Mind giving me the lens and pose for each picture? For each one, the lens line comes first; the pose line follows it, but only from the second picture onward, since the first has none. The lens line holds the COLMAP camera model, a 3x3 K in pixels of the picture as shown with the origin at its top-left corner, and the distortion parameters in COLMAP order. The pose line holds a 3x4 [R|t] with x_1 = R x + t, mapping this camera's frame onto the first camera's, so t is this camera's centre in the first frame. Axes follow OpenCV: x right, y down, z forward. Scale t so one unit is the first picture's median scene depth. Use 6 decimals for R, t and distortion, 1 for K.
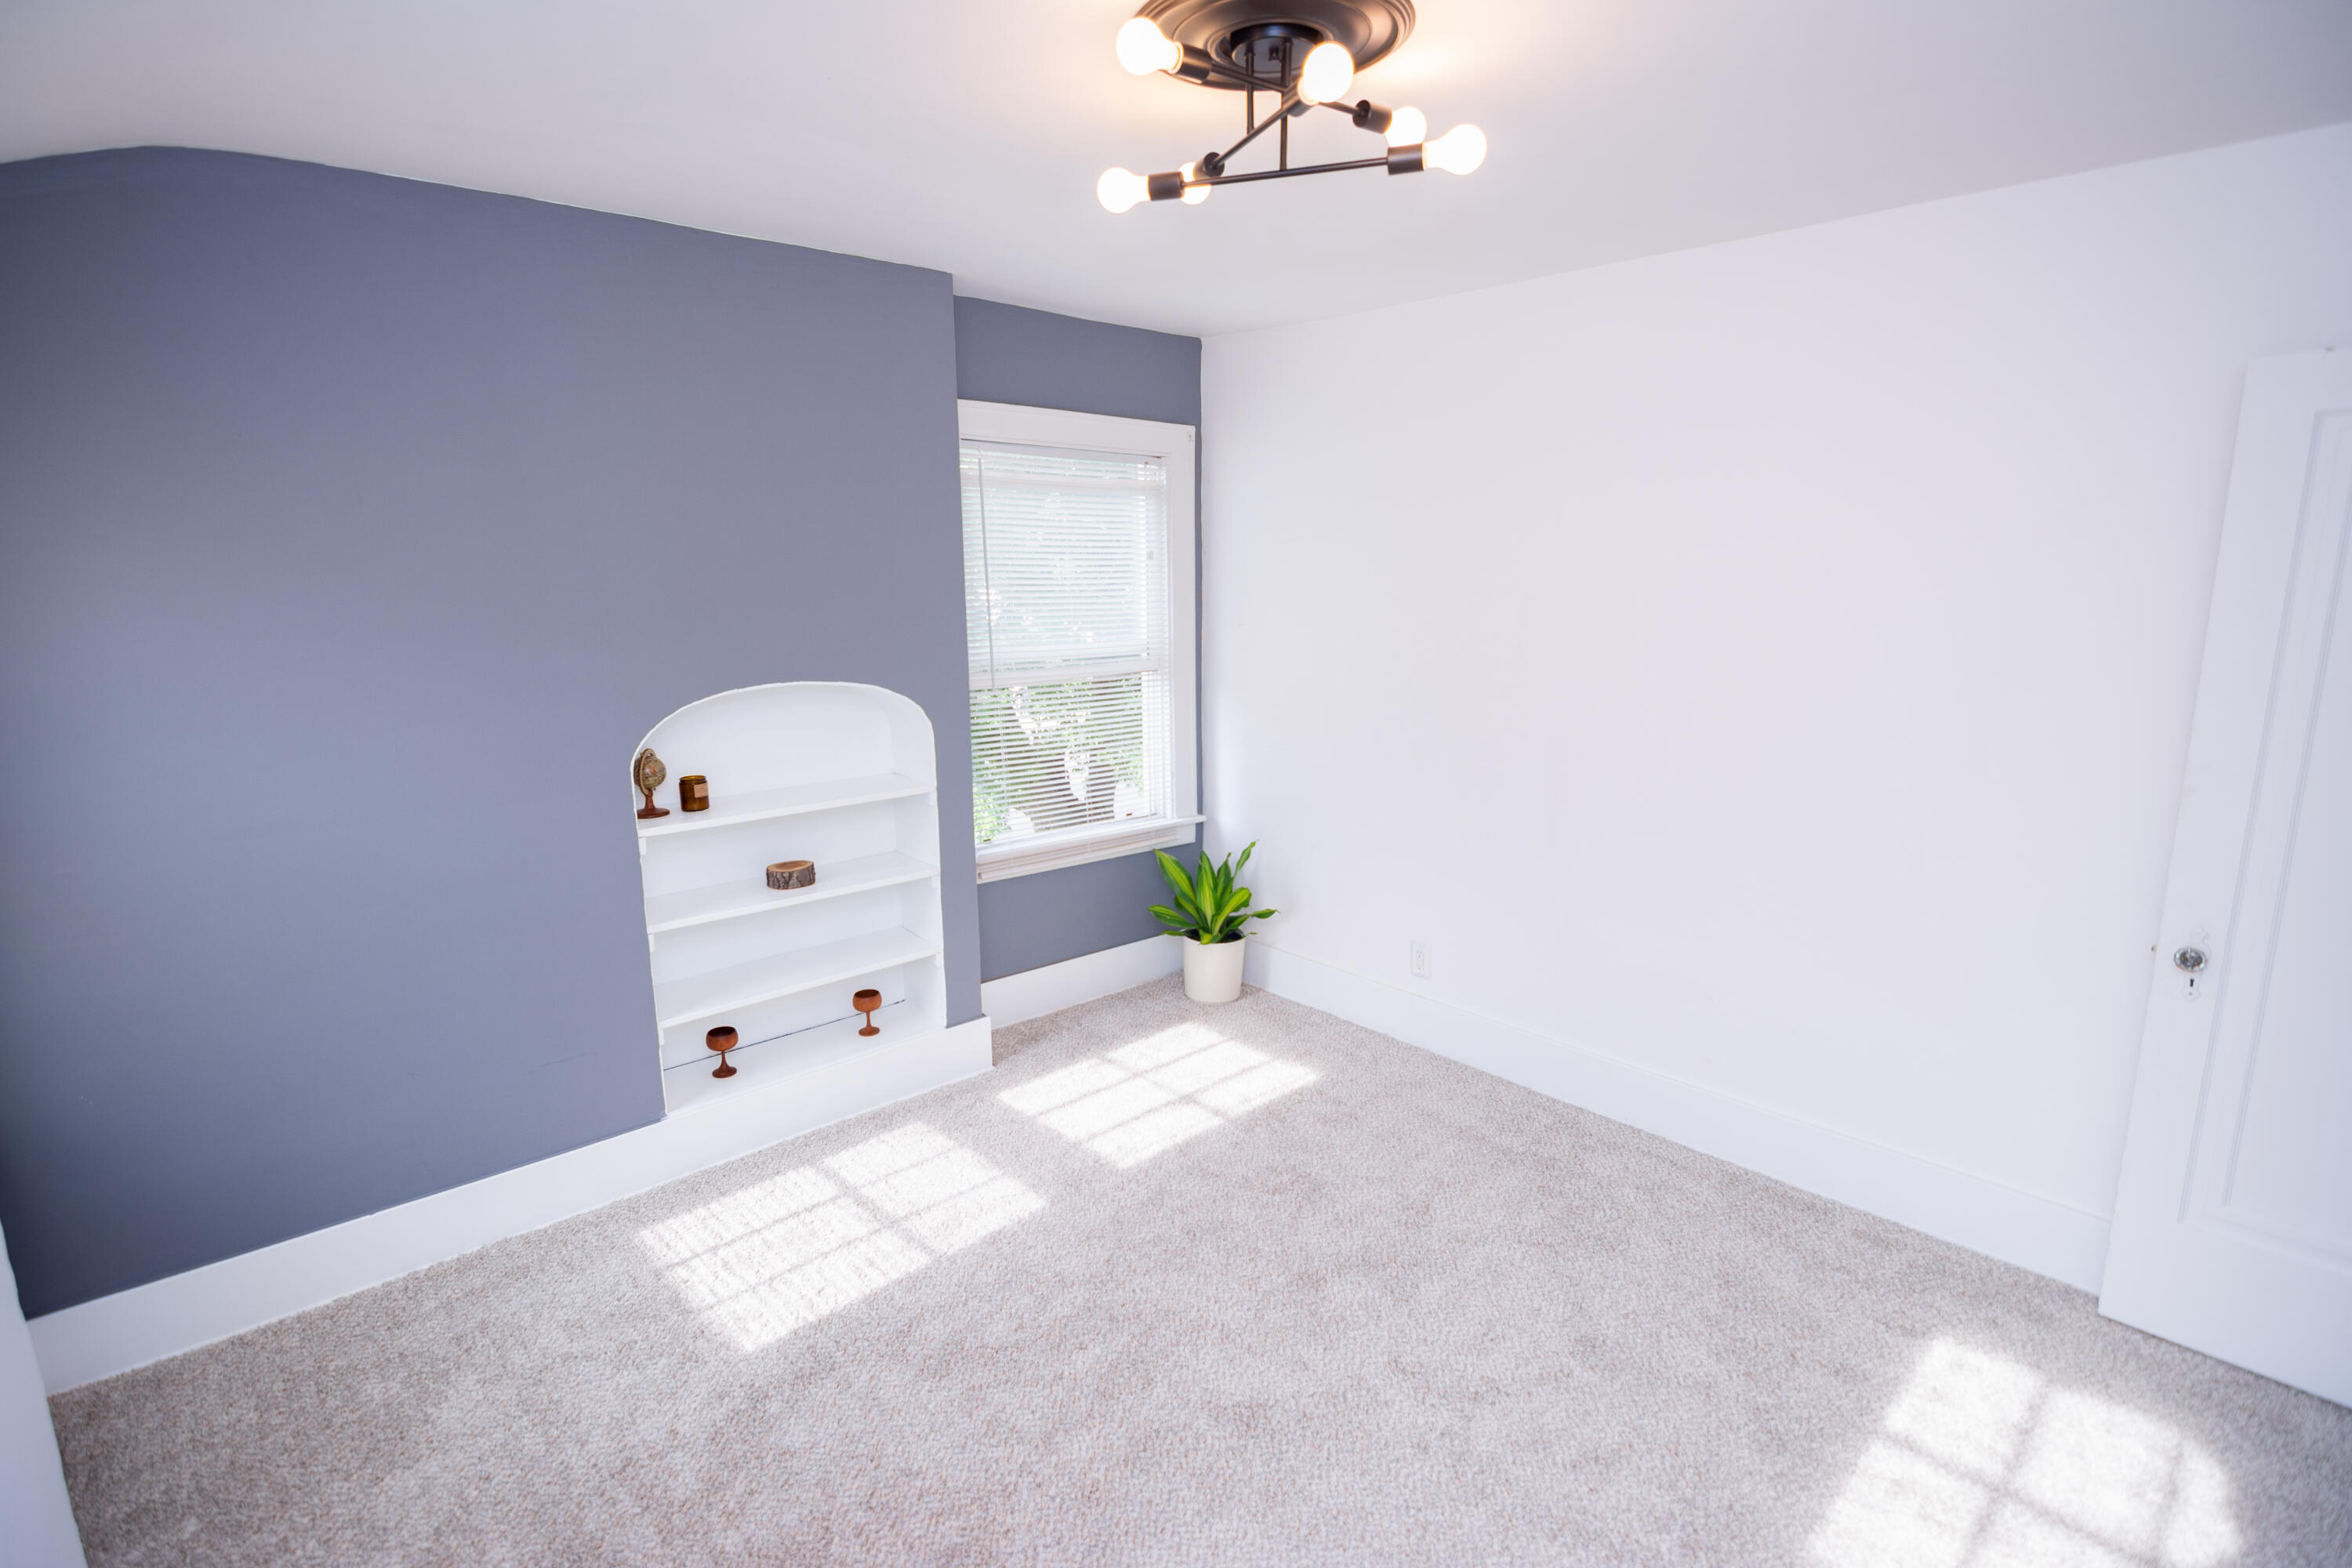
lens RADIAL K [[1142.4, 0, 1163.8], [0, 1142.4, 784.5], [0, 0, 1]] dist [0.022748, -0.014249]
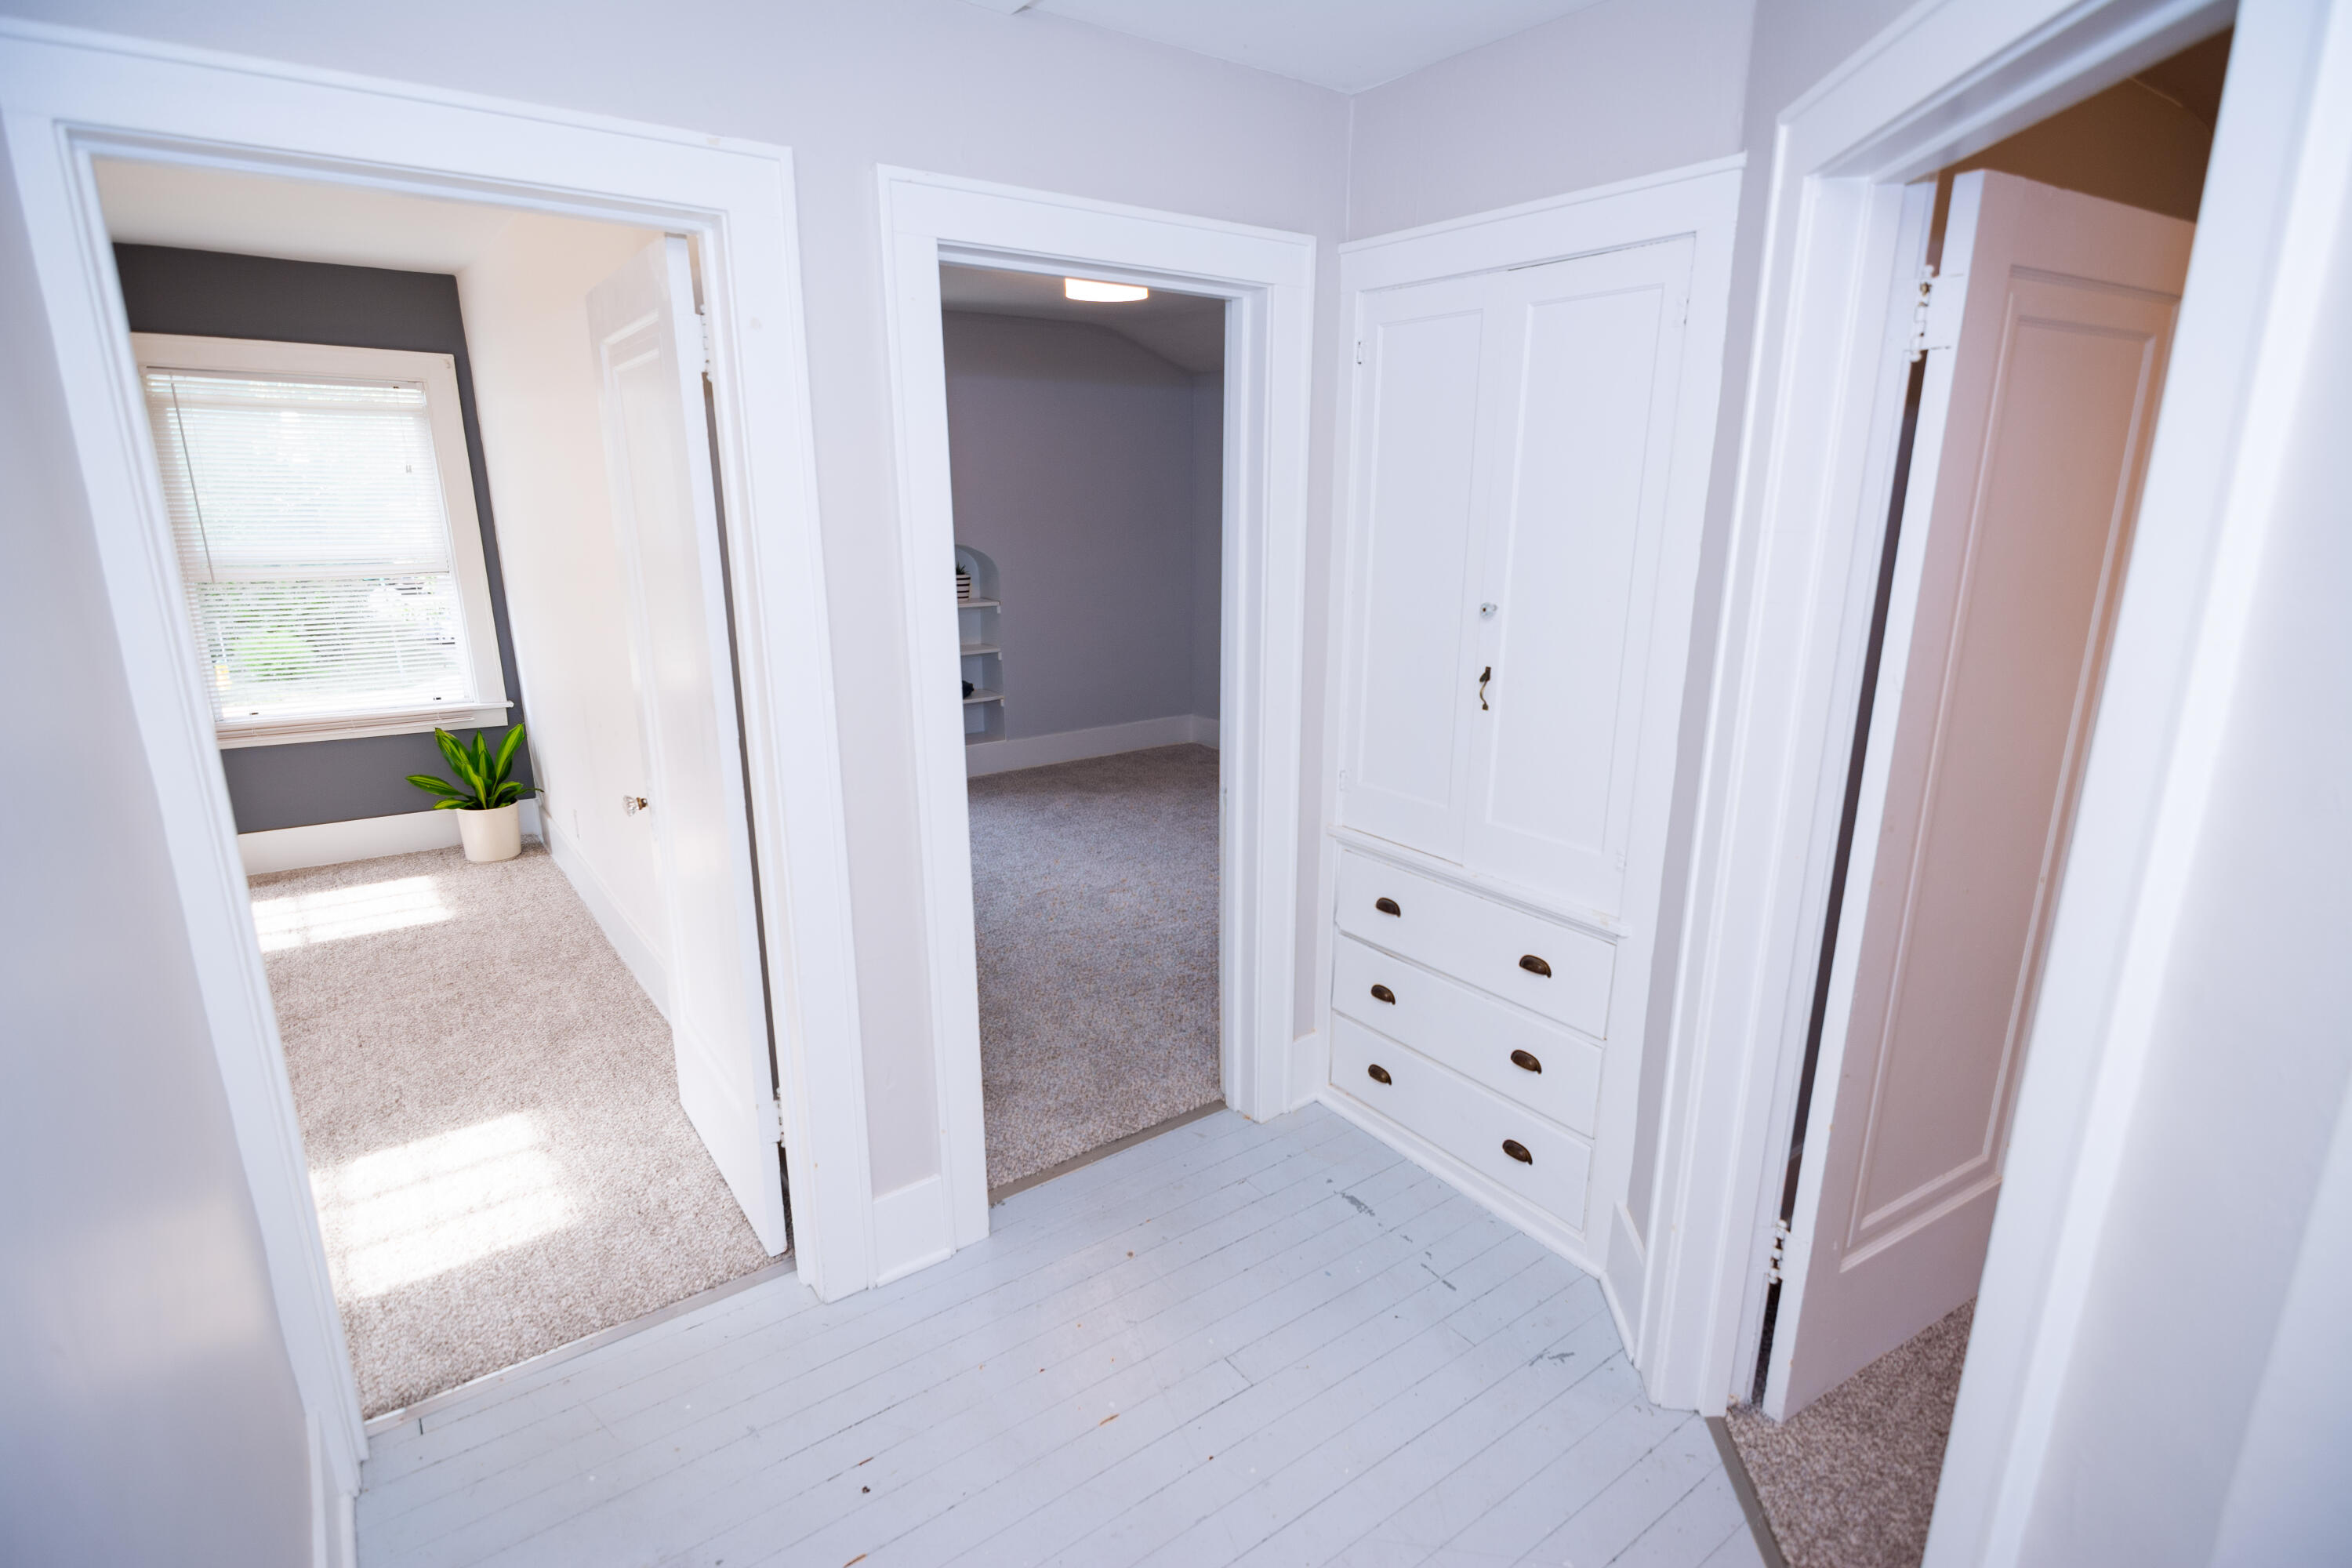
lens RADIAL K [[1142.4, 0, 1163.8], [0, 1142.4, 784.5], [0, 0, 1]] dist [0.022748, -0.014249]
pose [[0.995618, 0.033513, -0.087298, 1.028891], [-0.027408, 0.997155, 0.070214, 0.014807], [0.089402, -0.067514, 0.993705, -0.120537]]
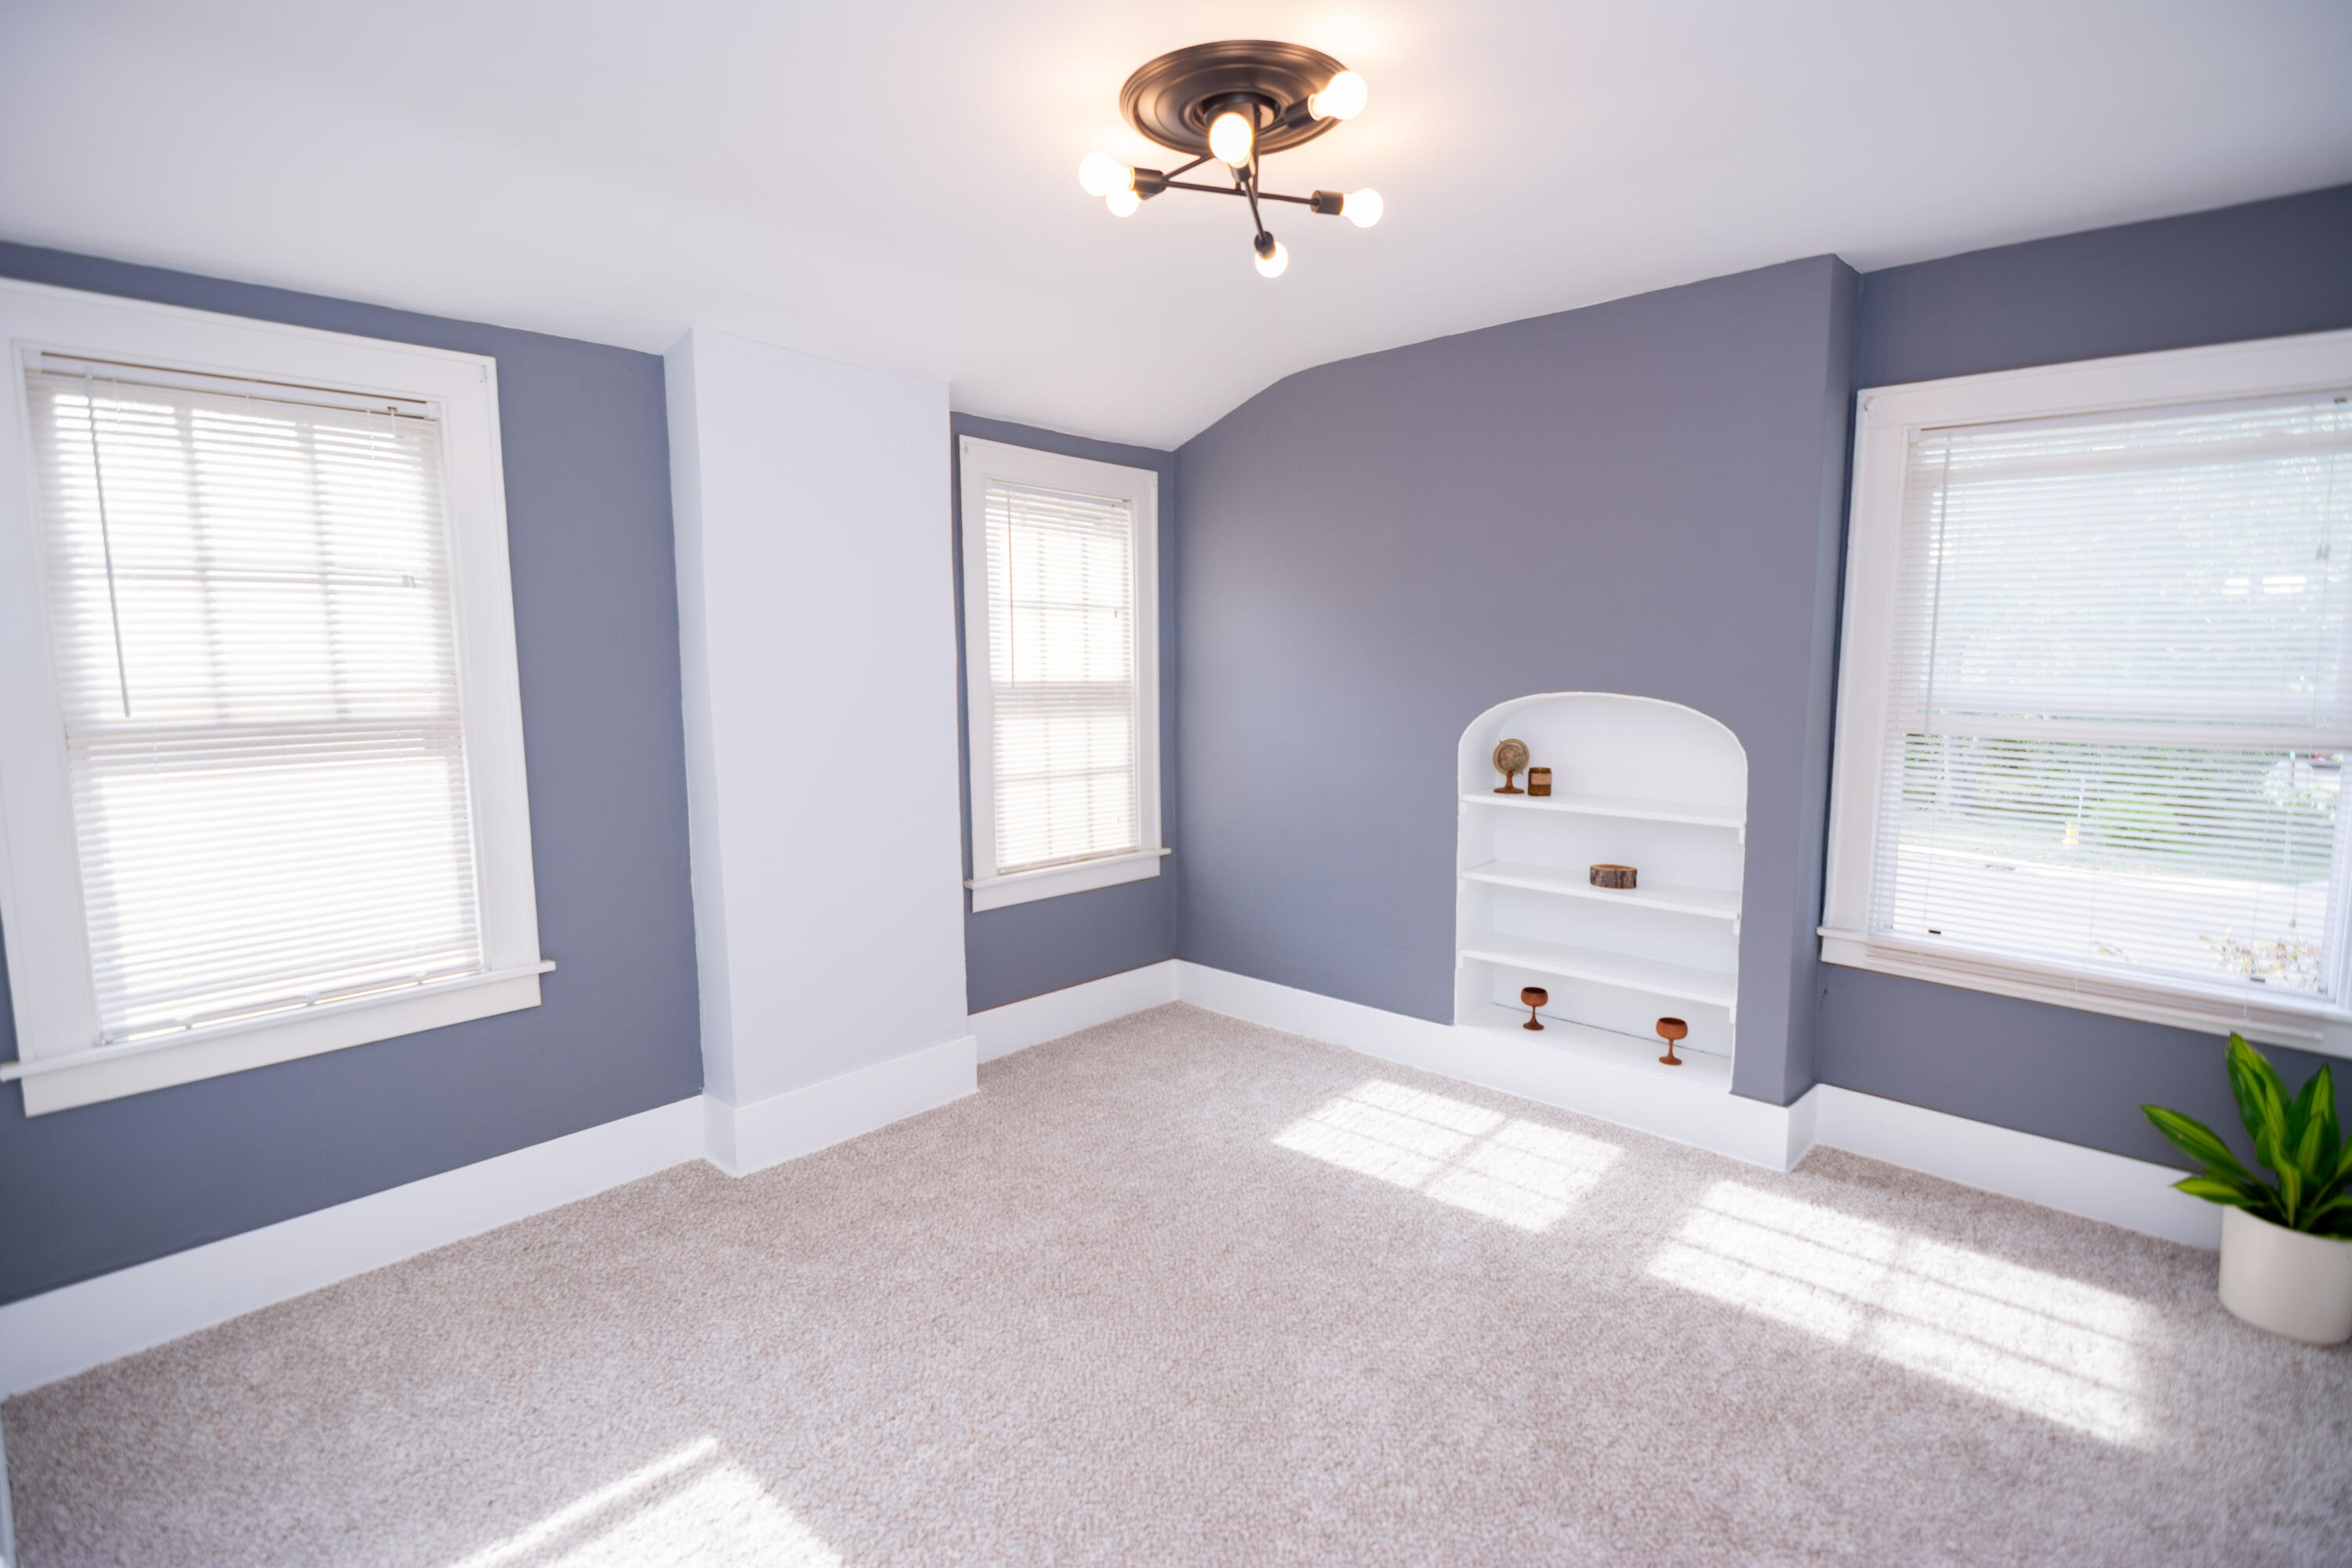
lens RADIAL K [[1142.4, 0, 1163.8], [0, 1142.4, 784.5], [0, 0, 1]] dist [0.022748, -0.014249]
pose [[0.102587, 0.132405, -0.985873, 0.646419], [-0.186568, 0.976074, 0.111675, -0.043746], [0.977071, 0.172475, 0.124835, 0.424161]]
